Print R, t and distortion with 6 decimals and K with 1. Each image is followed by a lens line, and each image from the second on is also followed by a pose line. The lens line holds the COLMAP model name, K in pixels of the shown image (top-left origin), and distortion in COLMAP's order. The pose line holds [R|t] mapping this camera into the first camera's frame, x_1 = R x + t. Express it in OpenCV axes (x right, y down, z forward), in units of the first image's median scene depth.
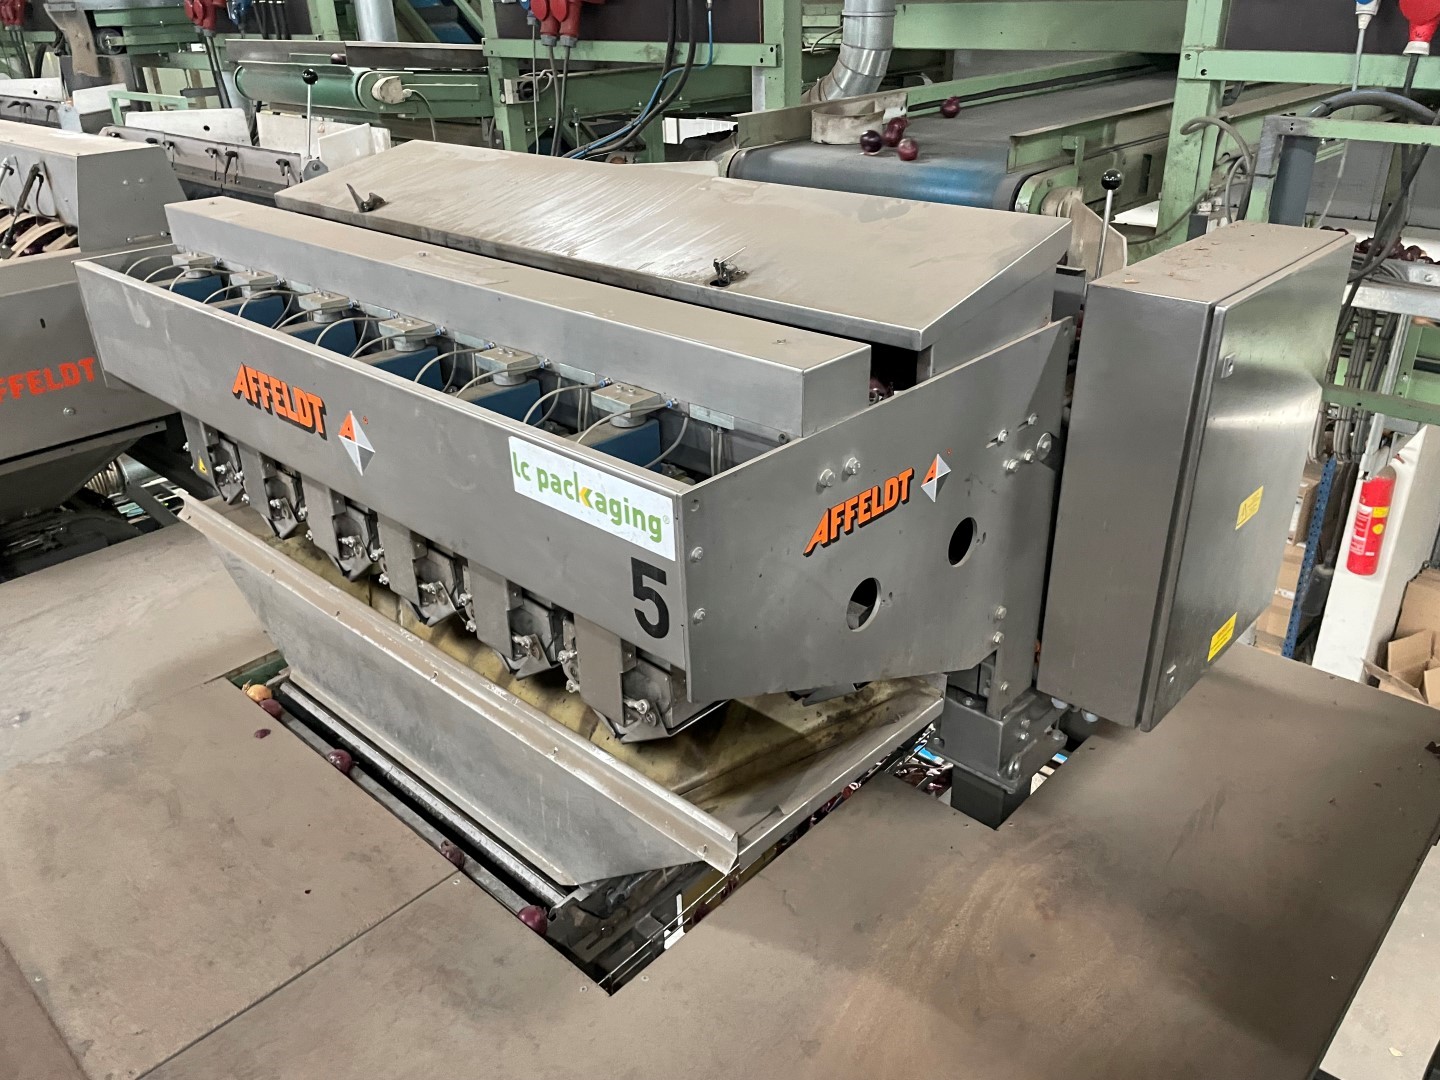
lens RADIAL K [[1090.1, 0, 720.0], [0, 1090.1, 540.0], [0, 0, 1]] dist [0.085544, -0.099612]
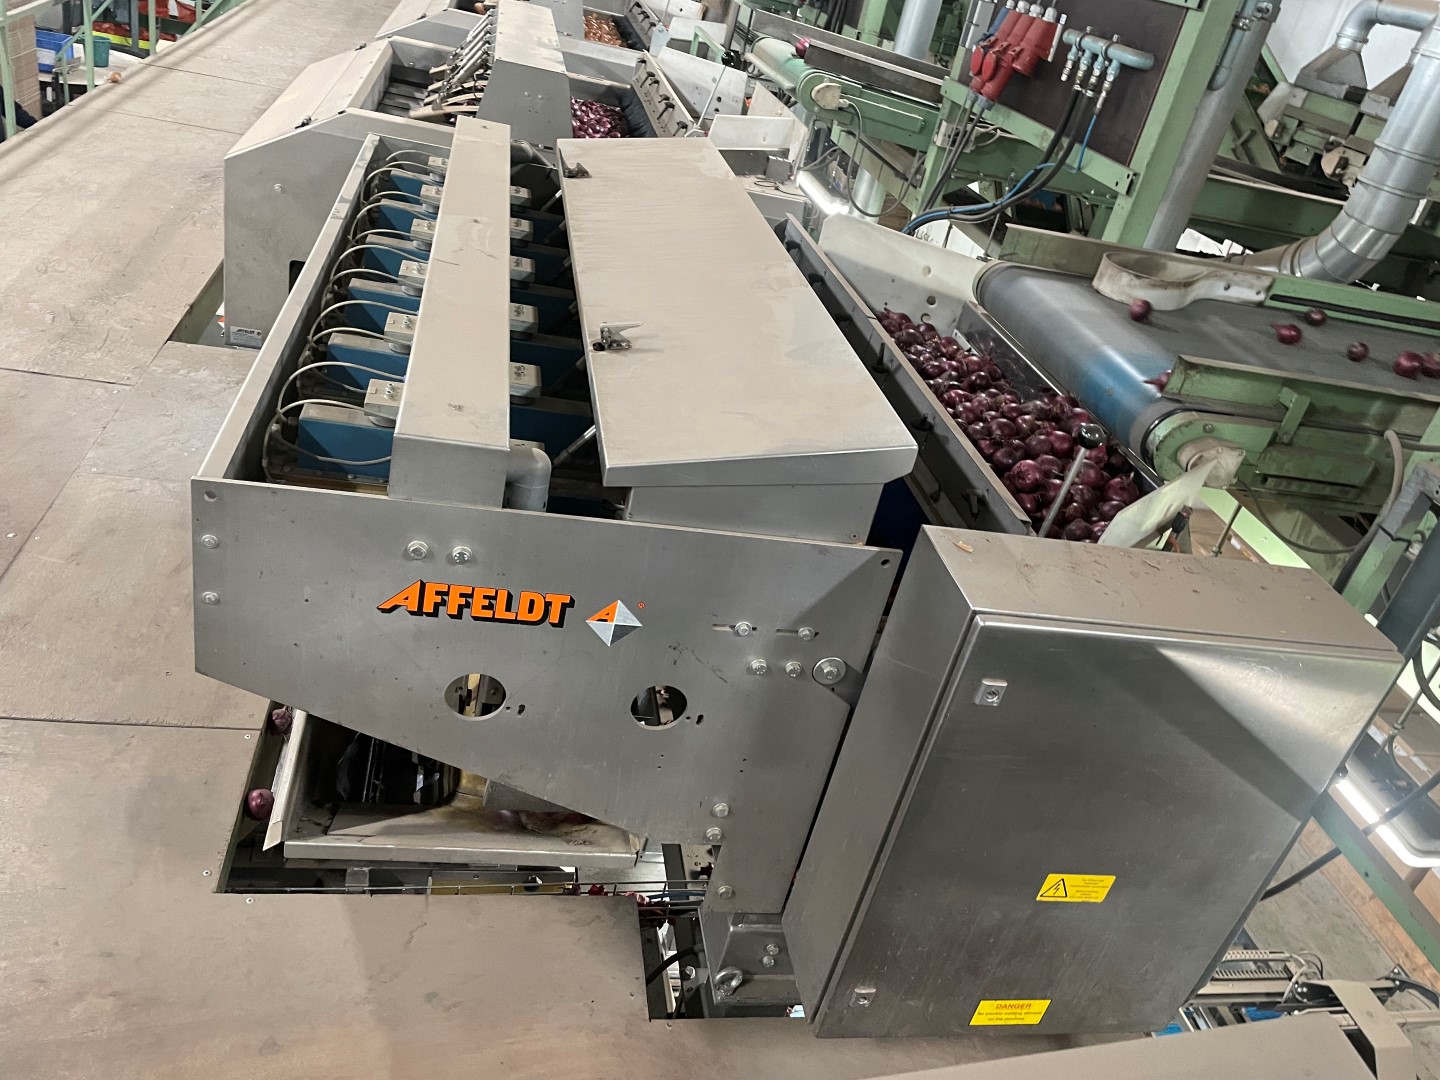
lens RADIAL K [[1103.4, 0, 760.0], [0, 1103.4, 555.7], [0, 0, 1]] dist [0.091633, -0.155745]
pose [[0.776085, 0.472840, -0.417269, 0.560438], [-0.474188, 0.873754, 0.108168, -0.226987], [0.415737, 0.113917, 0.902322, 0.176148]]
